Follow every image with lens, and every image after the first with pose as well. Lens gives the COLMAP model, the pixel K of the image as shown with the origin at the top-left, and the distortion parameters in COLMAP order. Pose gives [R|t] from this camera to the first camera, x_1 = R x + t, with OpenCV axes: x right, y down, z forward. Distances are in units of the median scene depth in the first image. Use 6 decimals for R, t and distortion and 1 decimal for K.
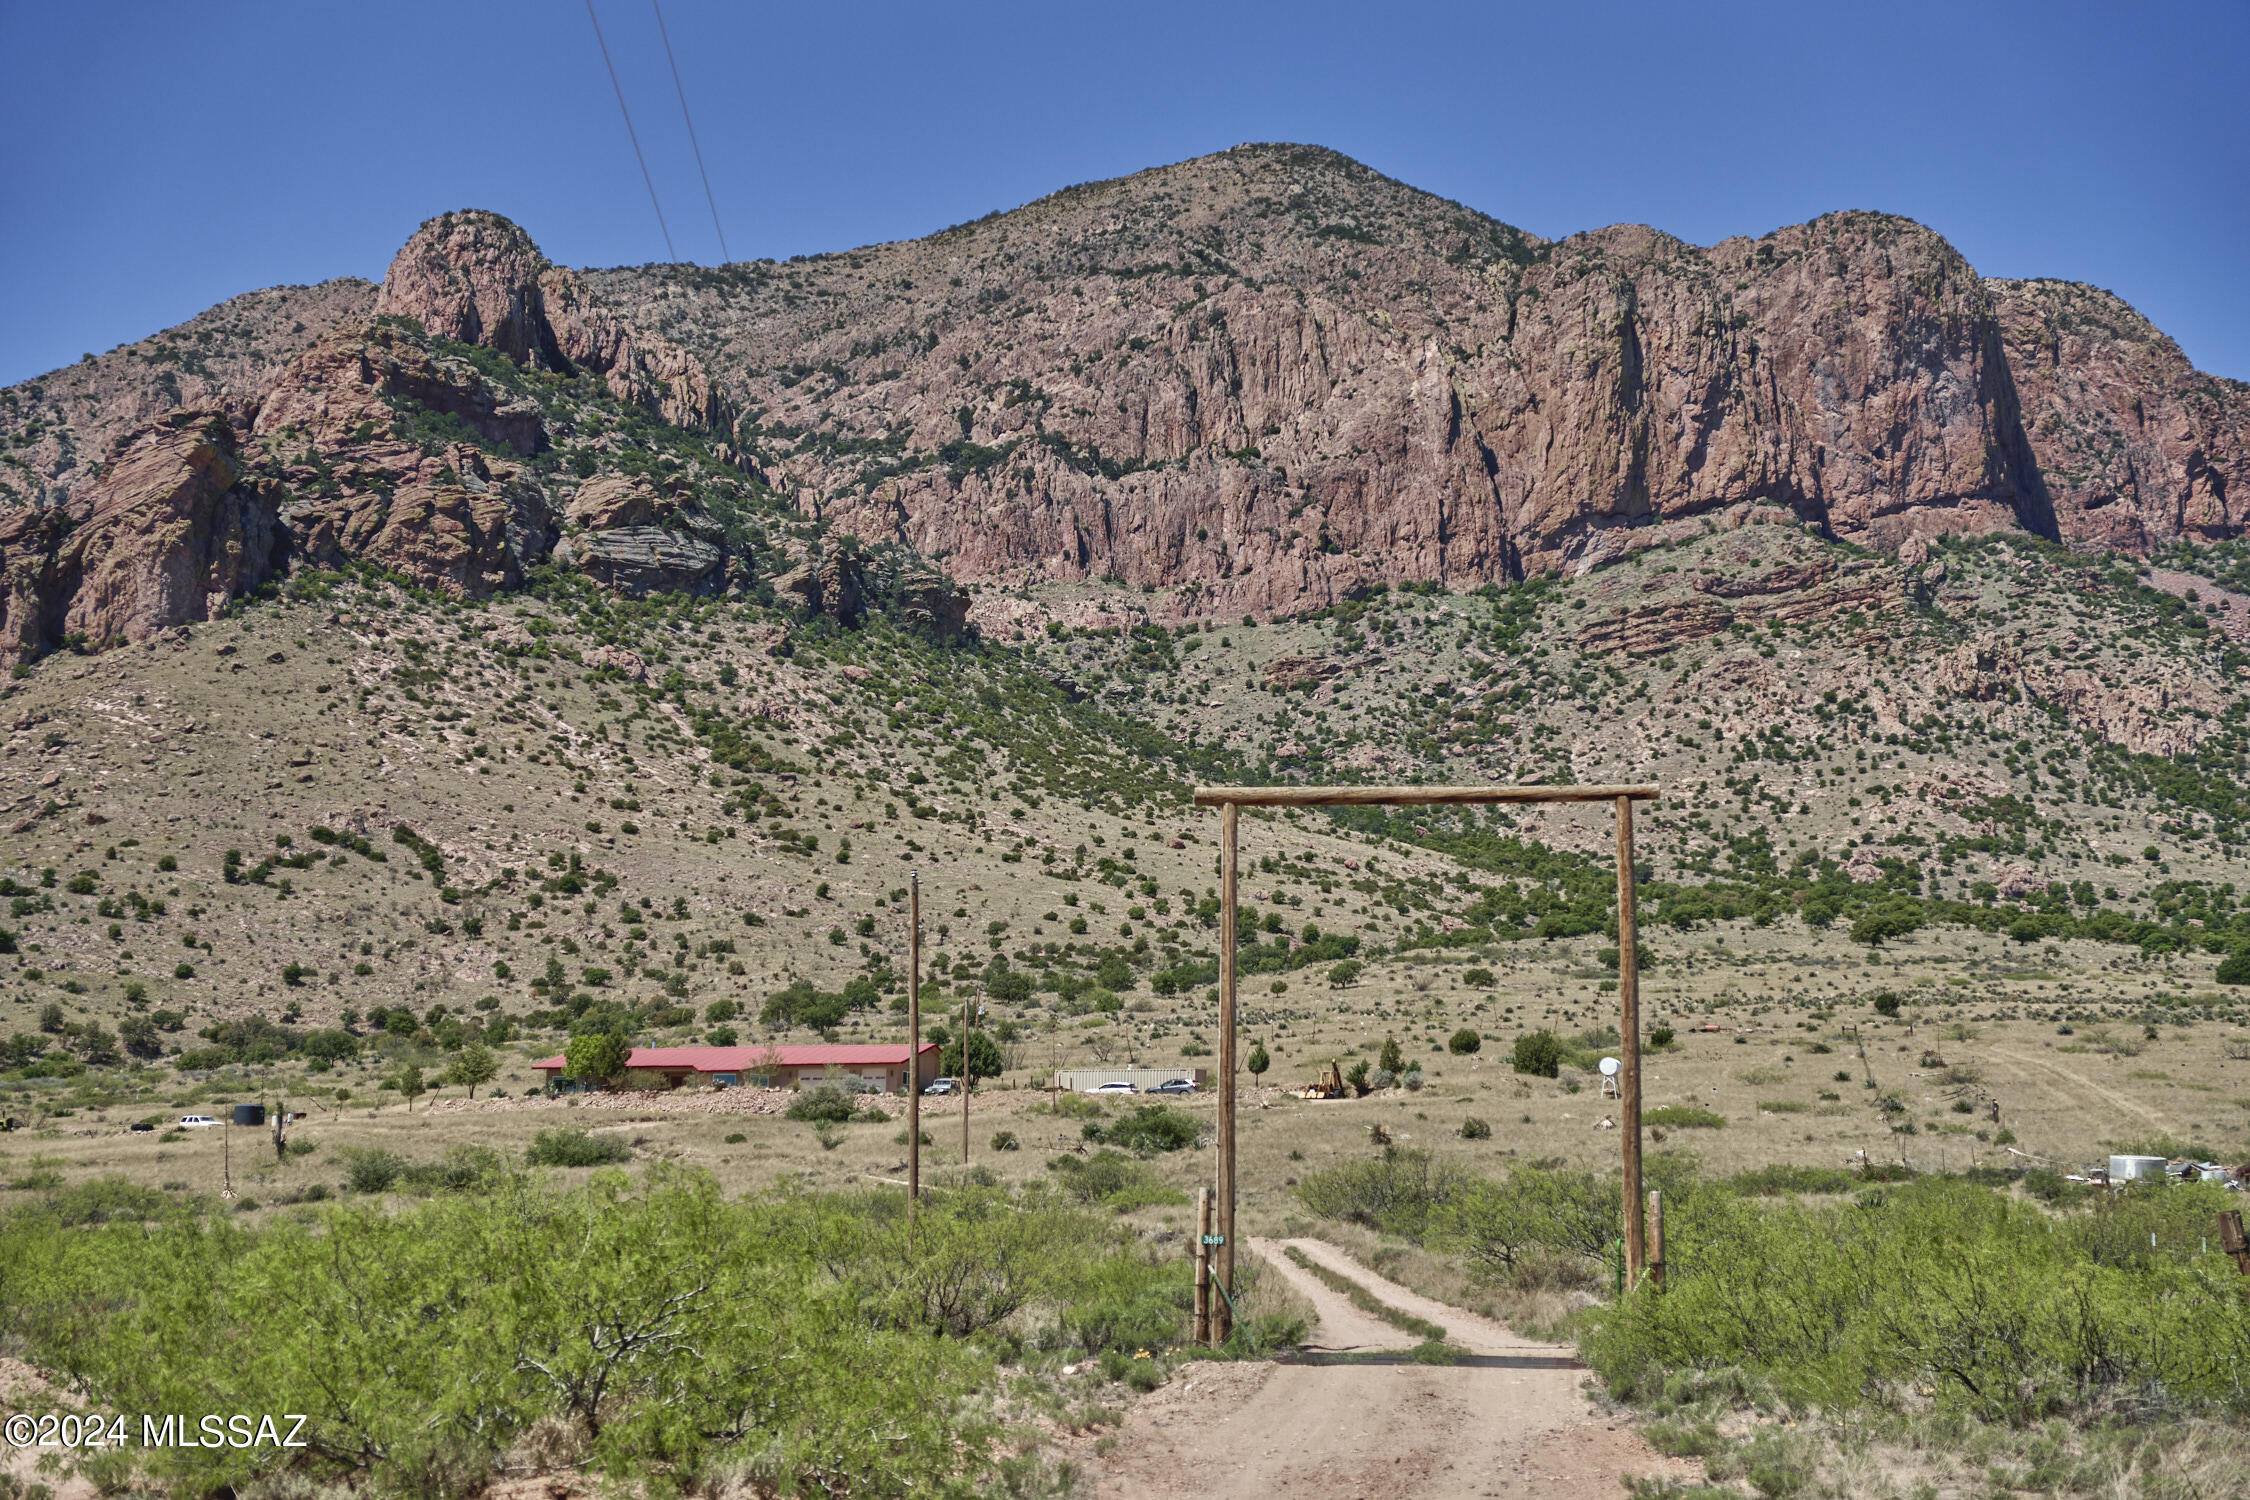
lens RADIAL K [[3233.1, 0, 1125.0], [0, 3233.1, 750.0], [0, 0, 1]] dist [0.058886, 0.037186]
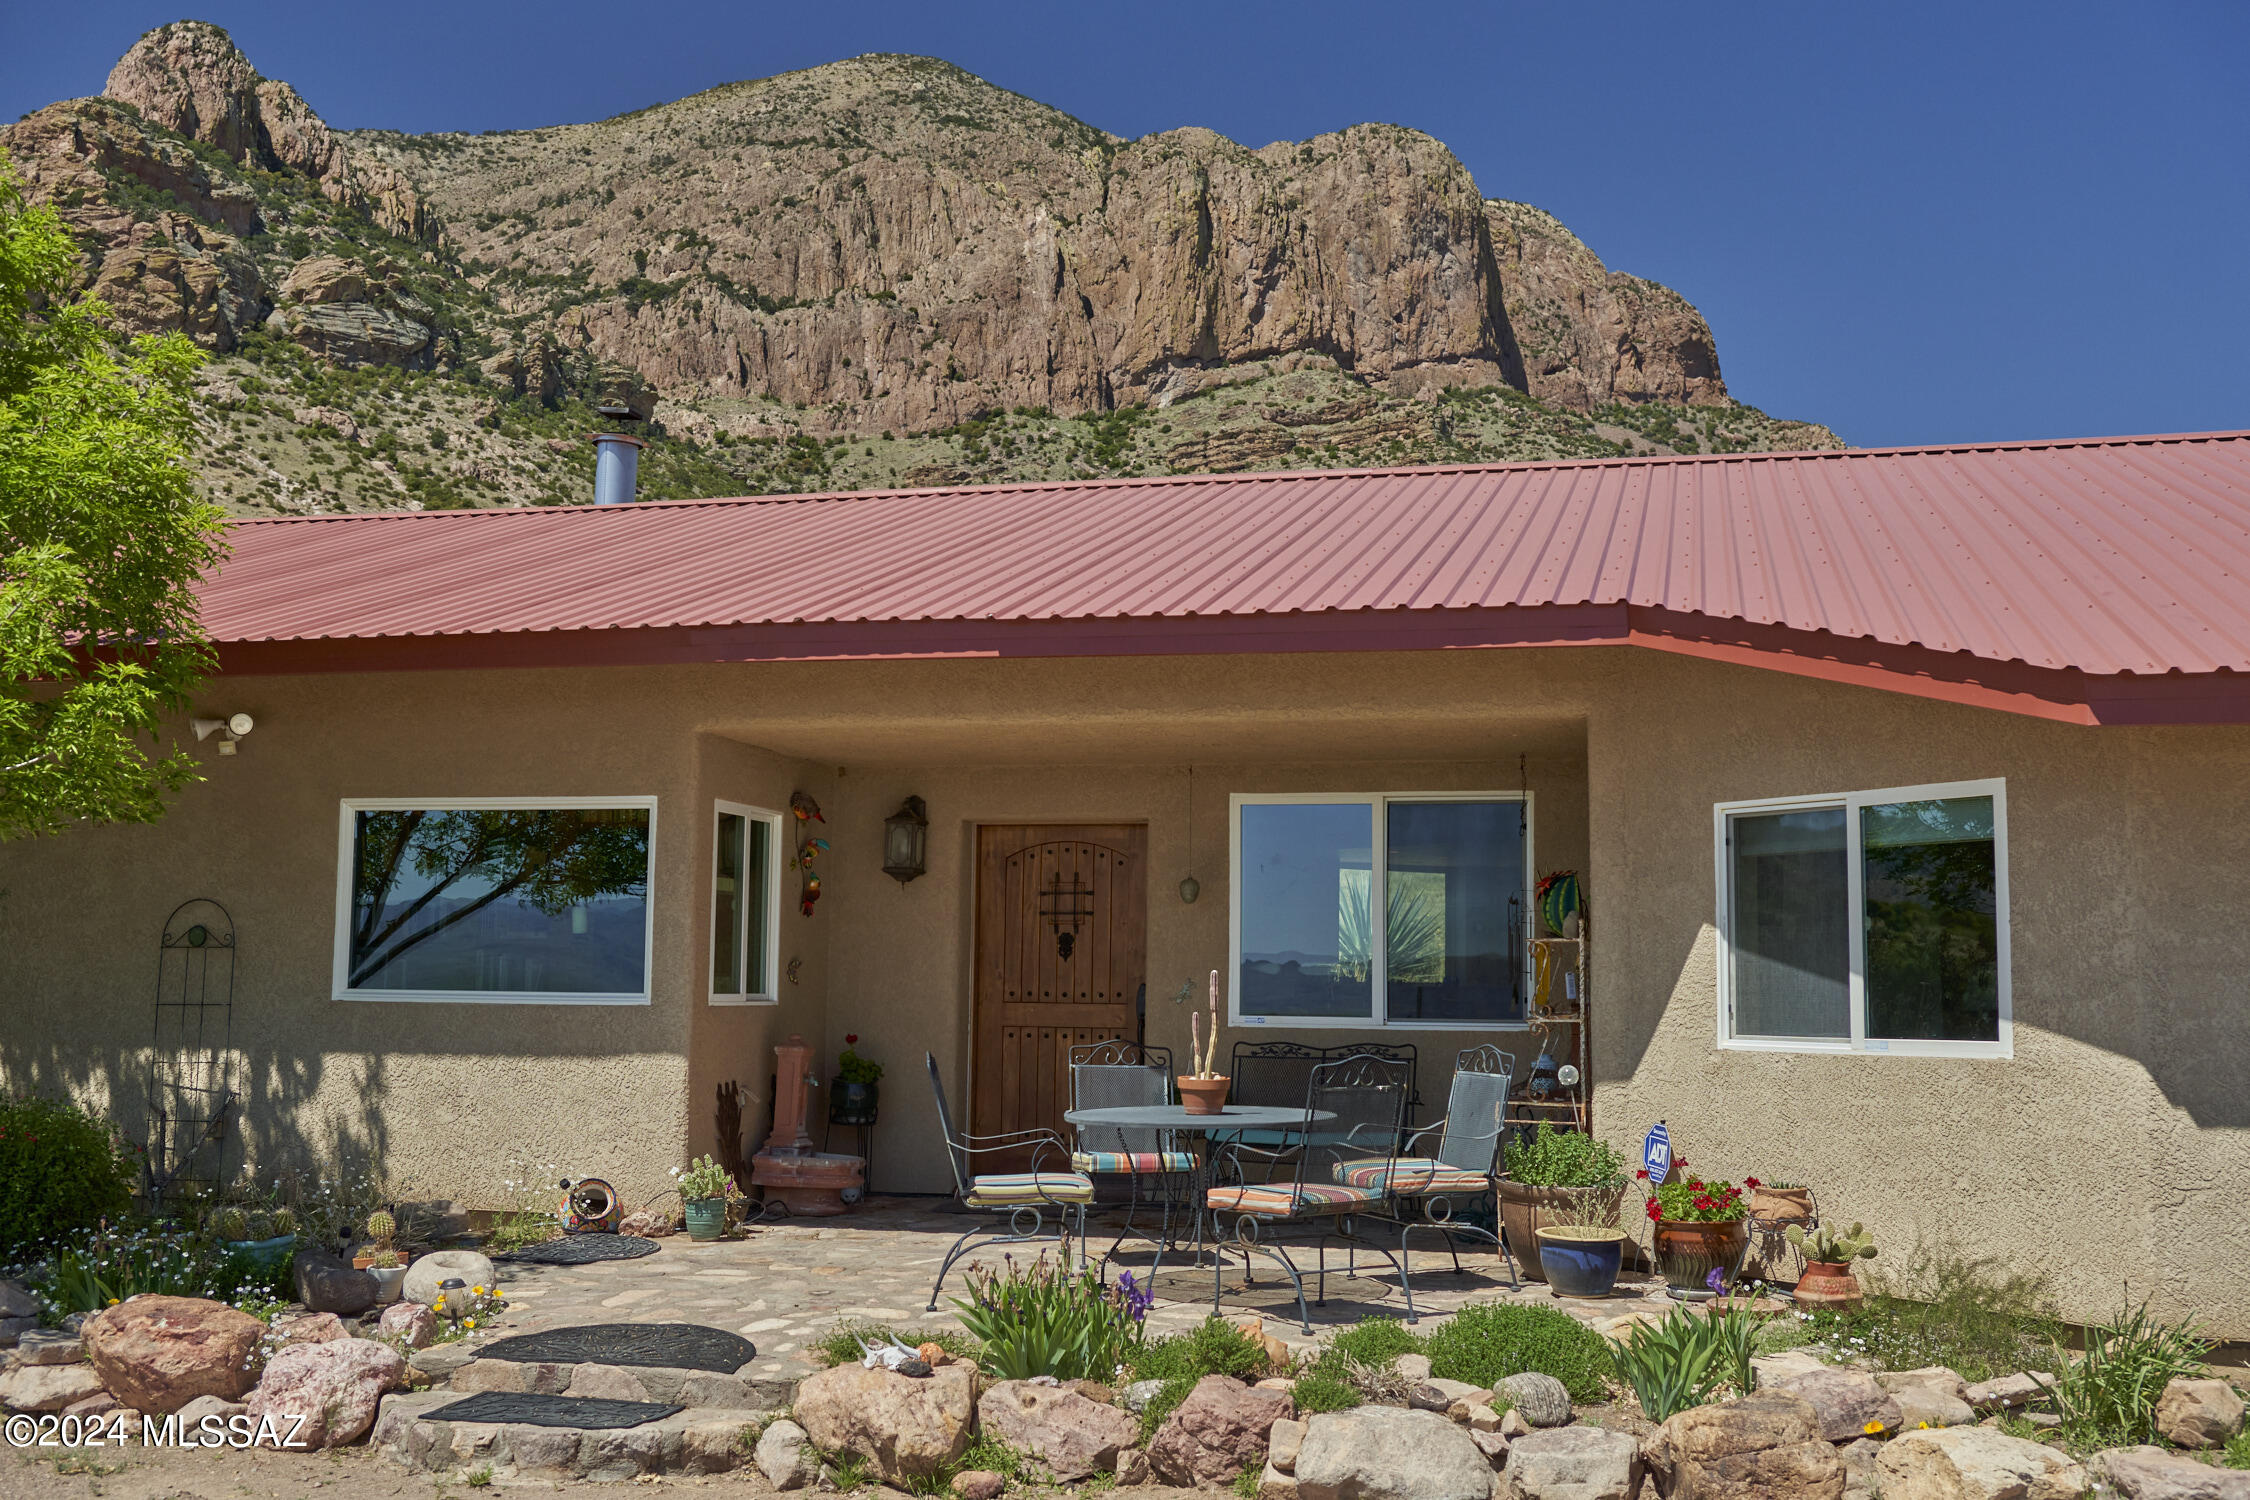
lens RADIAL K [[2306.3, 0, 1125.0], [0, 2306.3, 750.0], [0, 0, 1]] dist [-0.035837, 0.095854]
pose [[0.984420, 0.009566, 0.175570, -0.022739], [-0.021915, 0.997408, 0.068532, 0.014930], [-0.174460, -0.071312, 0.982079, 0.149001]]
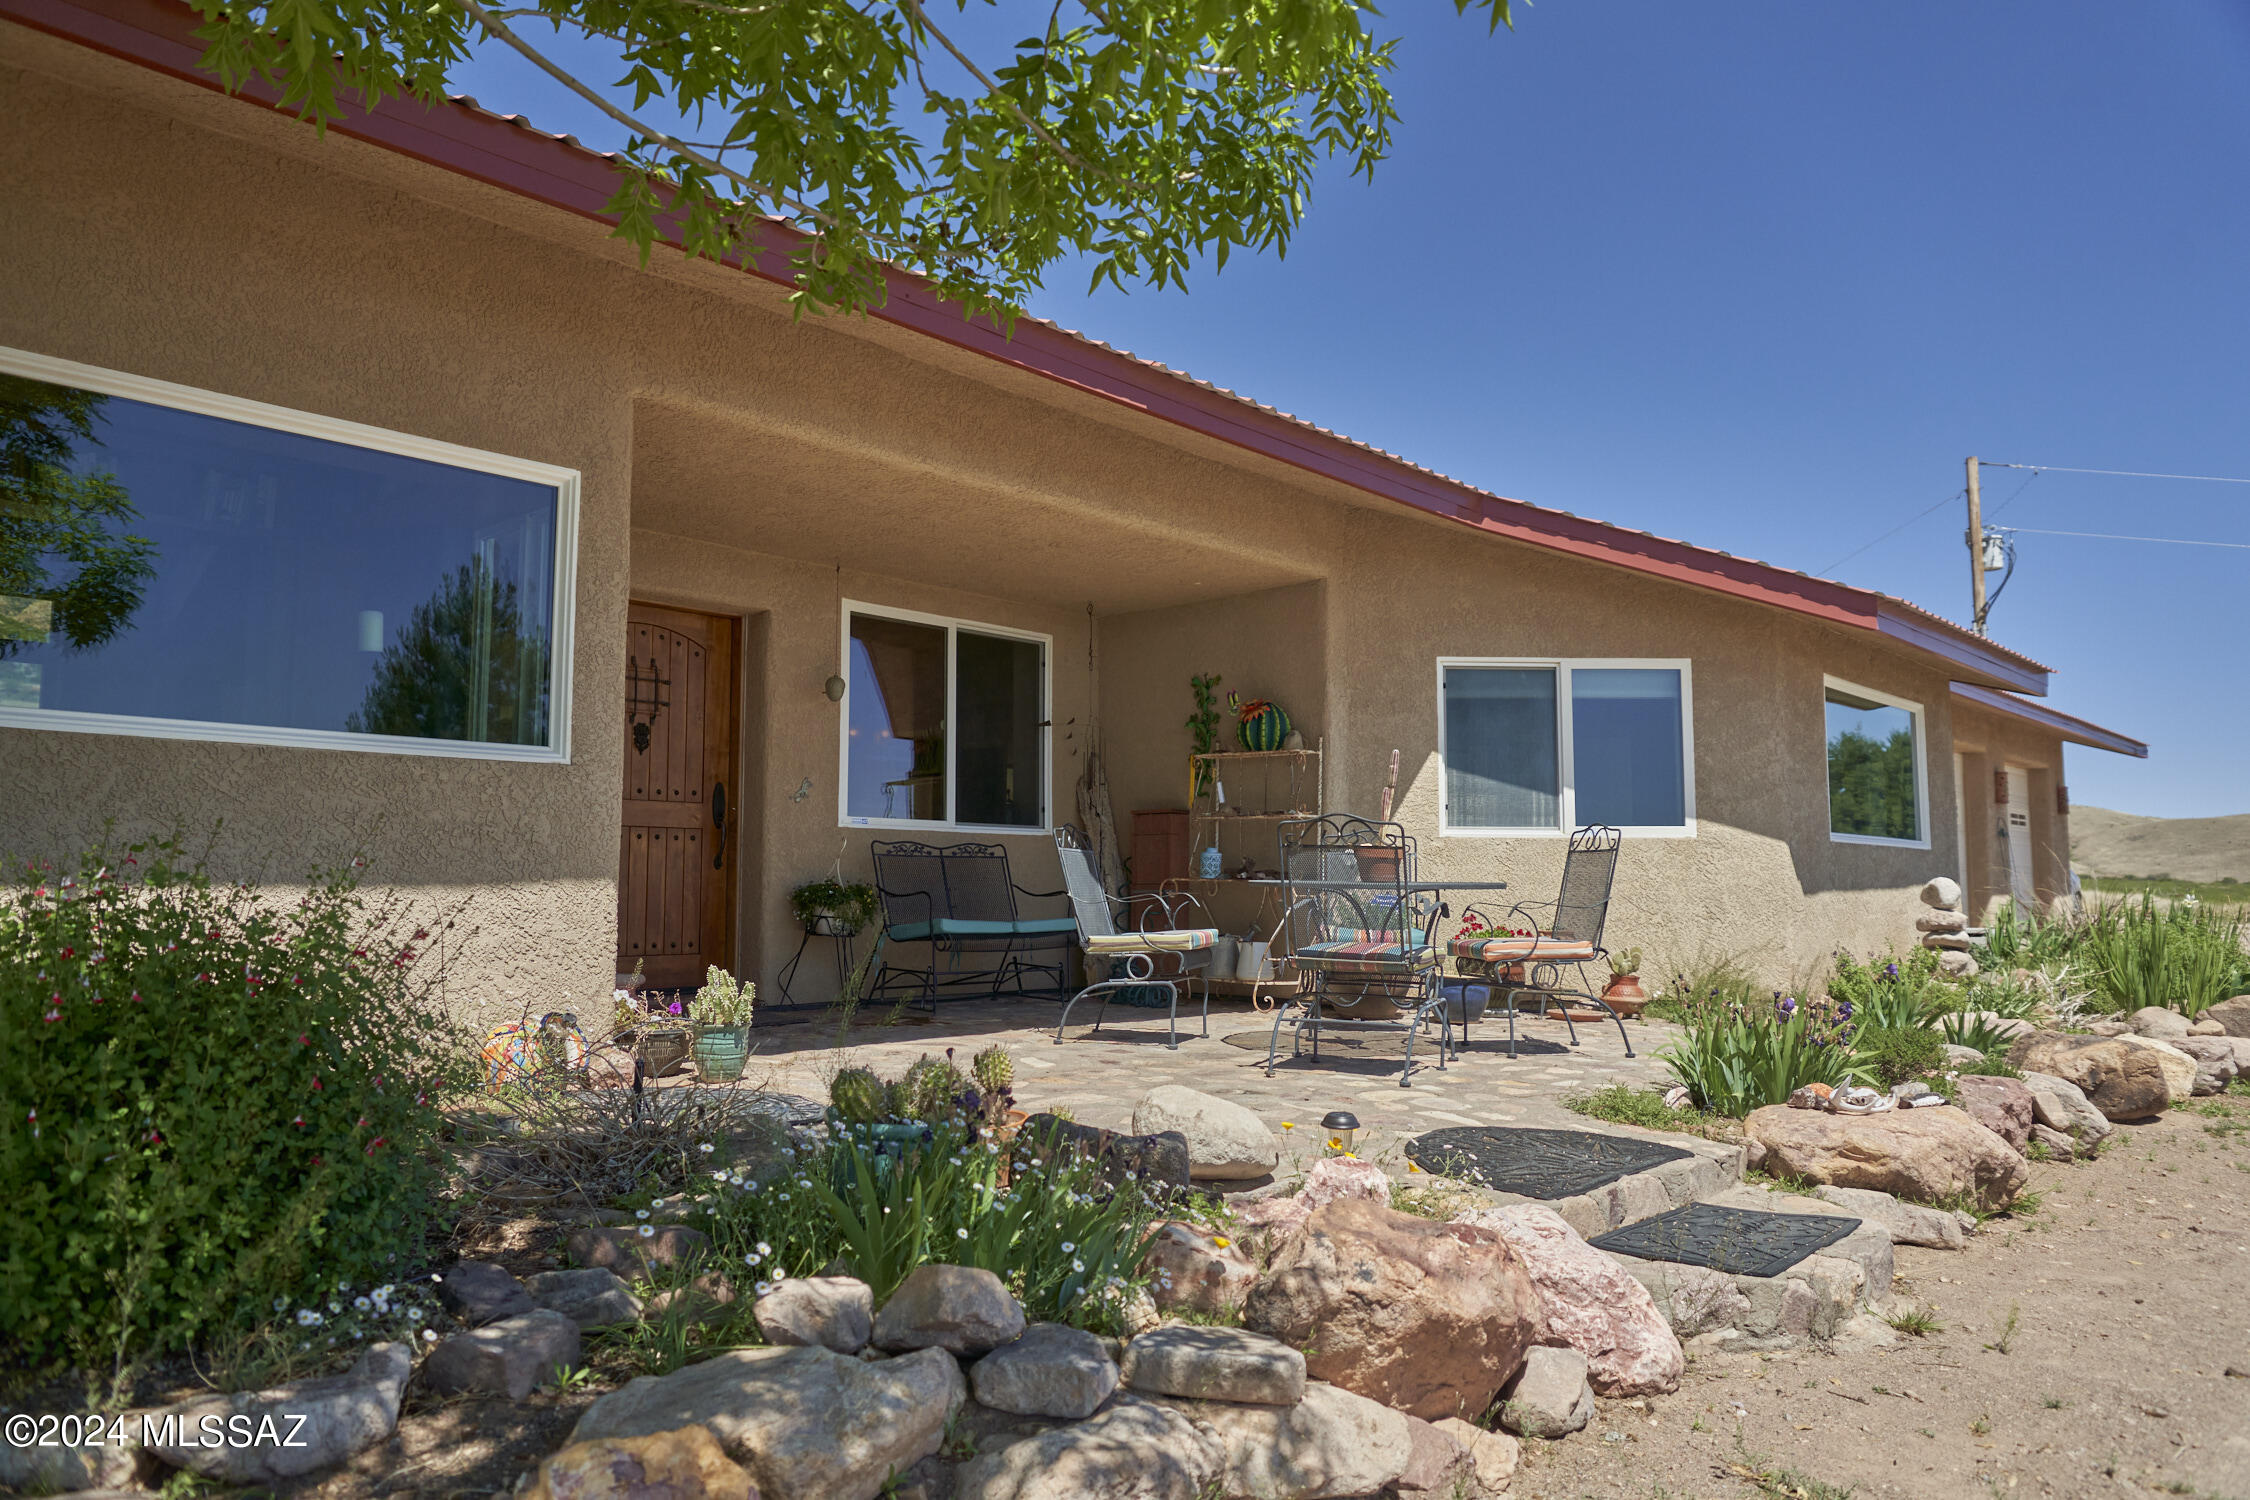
lens RADIAL K [[1541.4, 0, 1125.0], [0, 1541.4, 750.0], [0, 0, 1]] dist [-0.001107, -0.000275]
pose [[0.309695, 0.067961, 0.948404, -0.477730], [-0.158887, 0.987117, -0.018851, 0.189593], [-0.937467, -0.144851, 0.316504, 0.910212]]
